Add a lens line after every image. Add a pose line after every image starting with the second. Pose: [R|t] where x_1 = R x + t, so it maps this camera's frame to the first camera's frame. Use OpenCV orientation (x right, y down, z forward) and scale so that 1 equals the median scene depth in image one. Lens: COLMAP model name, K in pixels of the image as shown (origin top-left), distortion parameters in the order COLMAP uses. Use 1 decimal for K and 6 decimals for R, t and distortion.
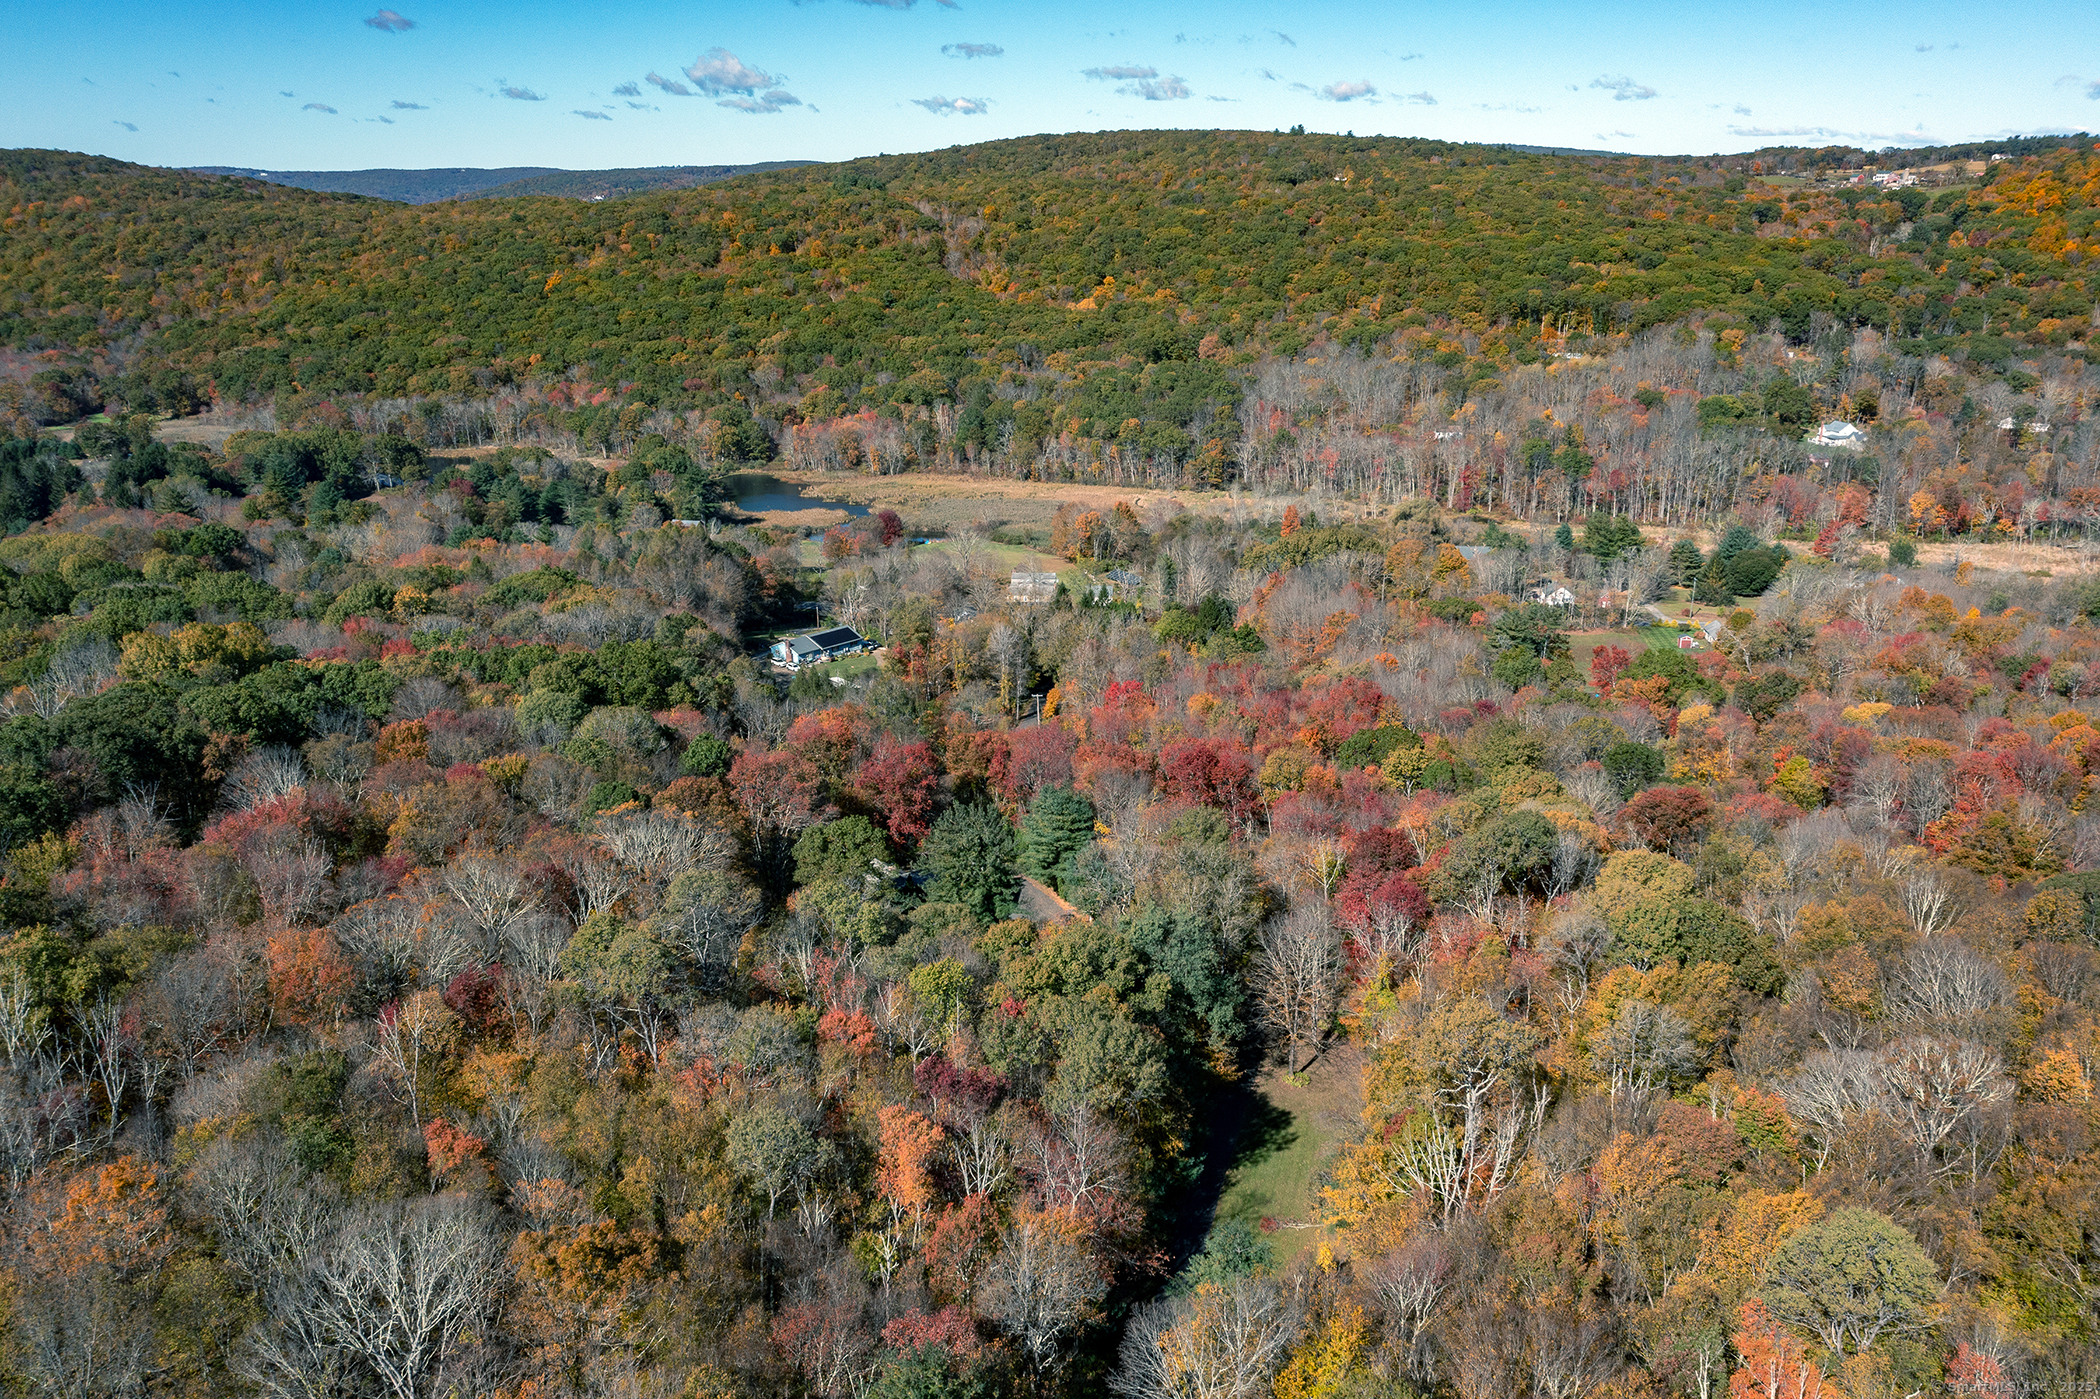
lens RADIAL K [[1782.5, 0, 1050.0], [0, 1782.5, 699.5], [0, 0, 1]] dist [0.003293, 0.008243]
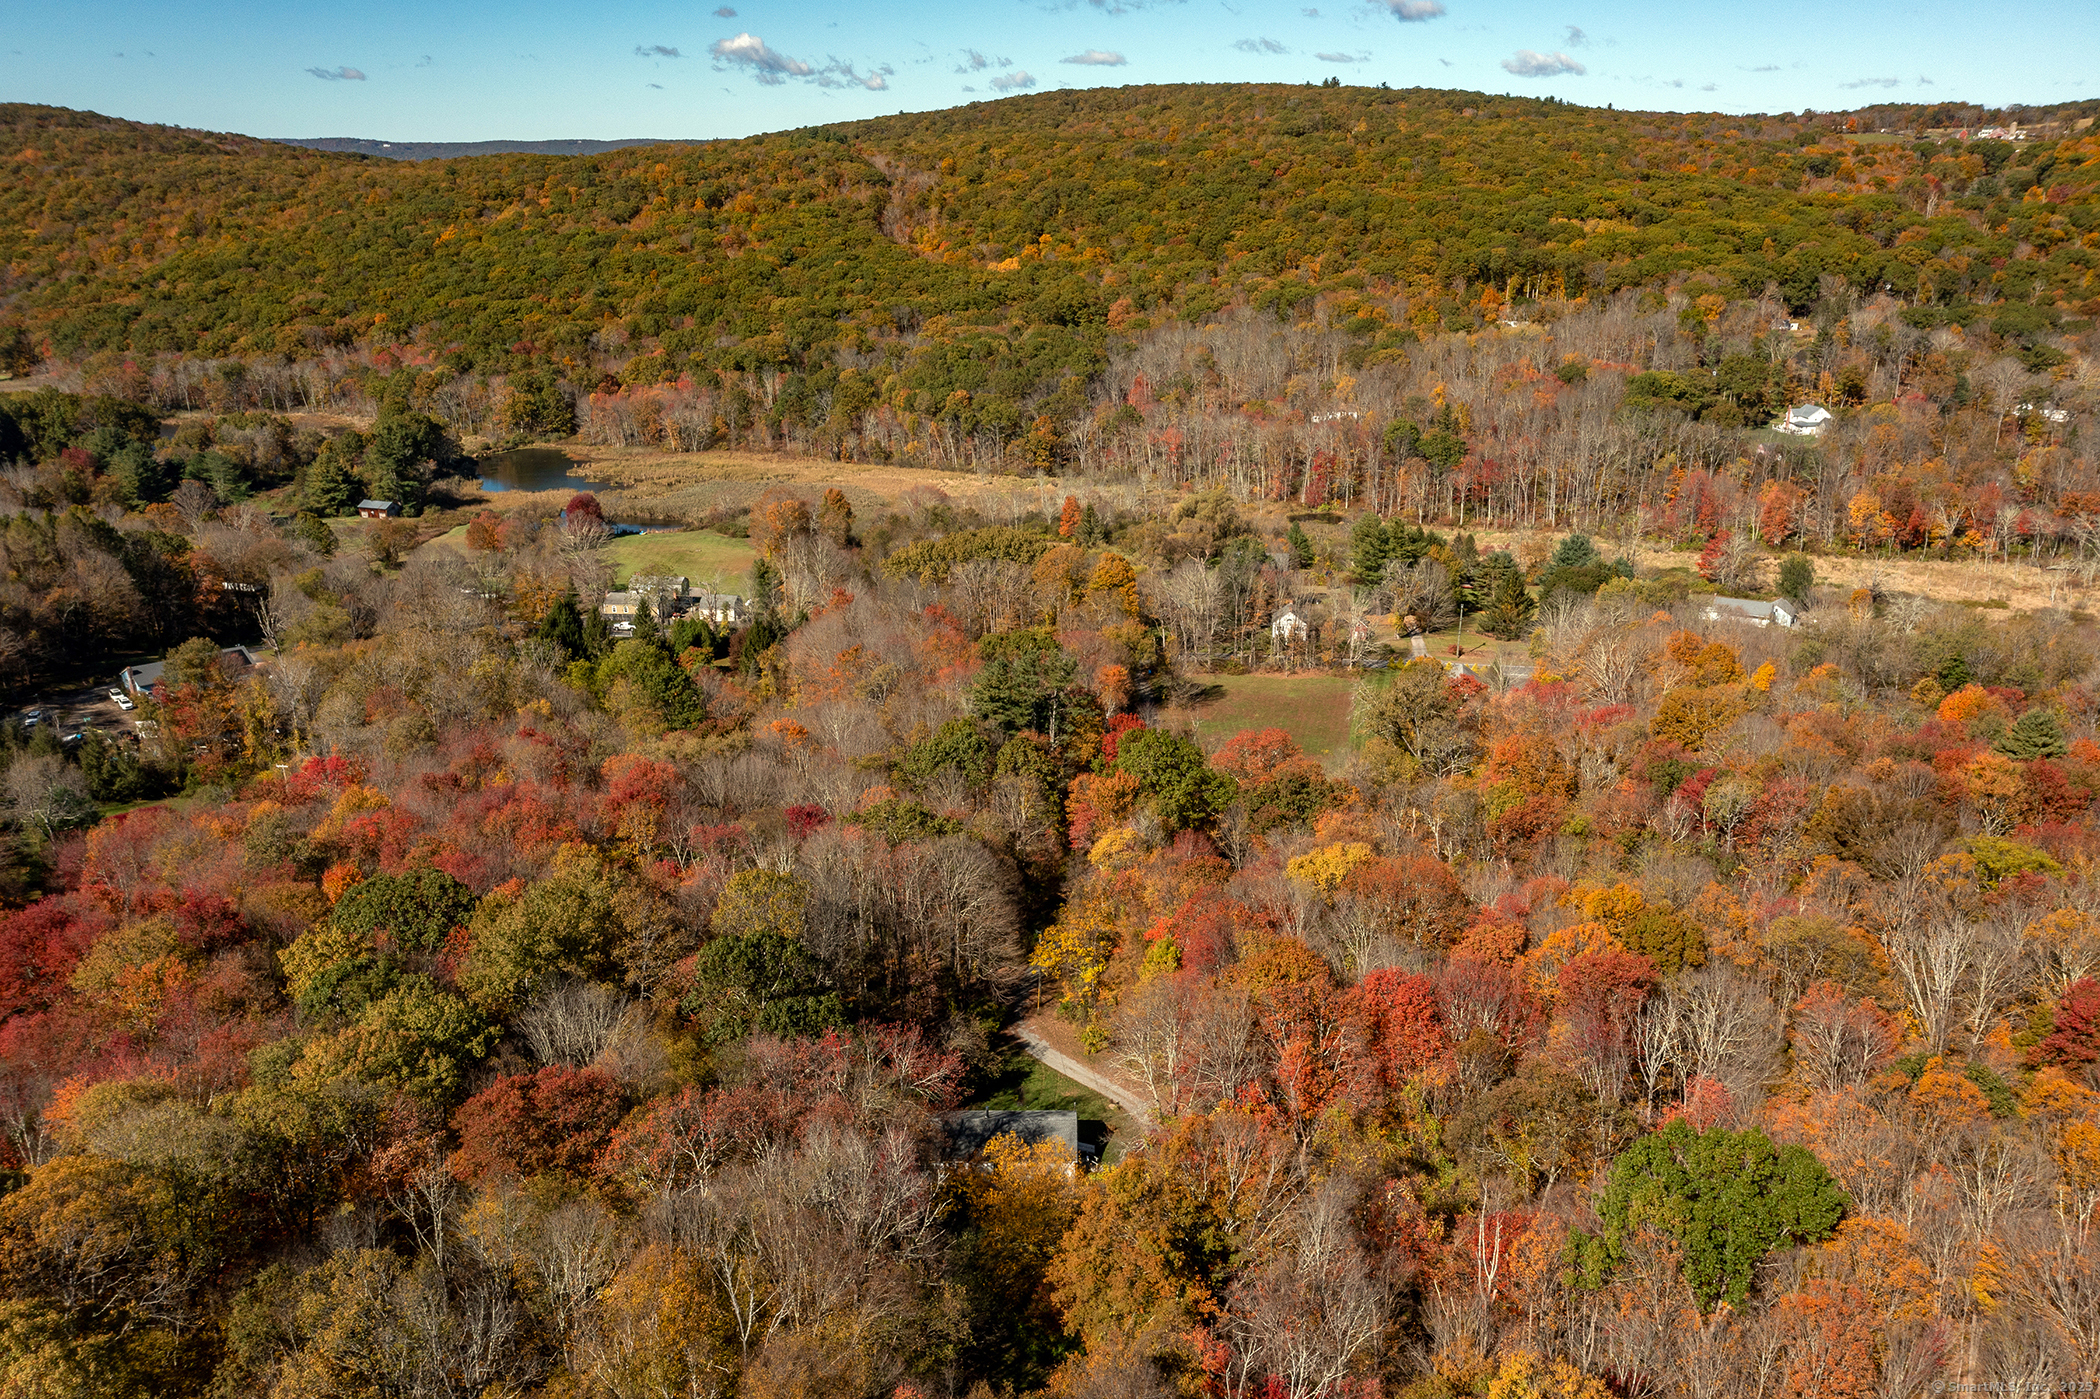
lens RADIAL K [[1782.5, 0, 1050.0], [0, 1782.5, 699.5], [0, 0, 1]] dist [0.003293, 0.008243]
pose [[0.996121, 0.027618, -0.083542, 0.133516], [-0.026741, 0.999575, 0.011609, -0.016921], [0.083827, -0.009330, 0.996437, 0.124166]]
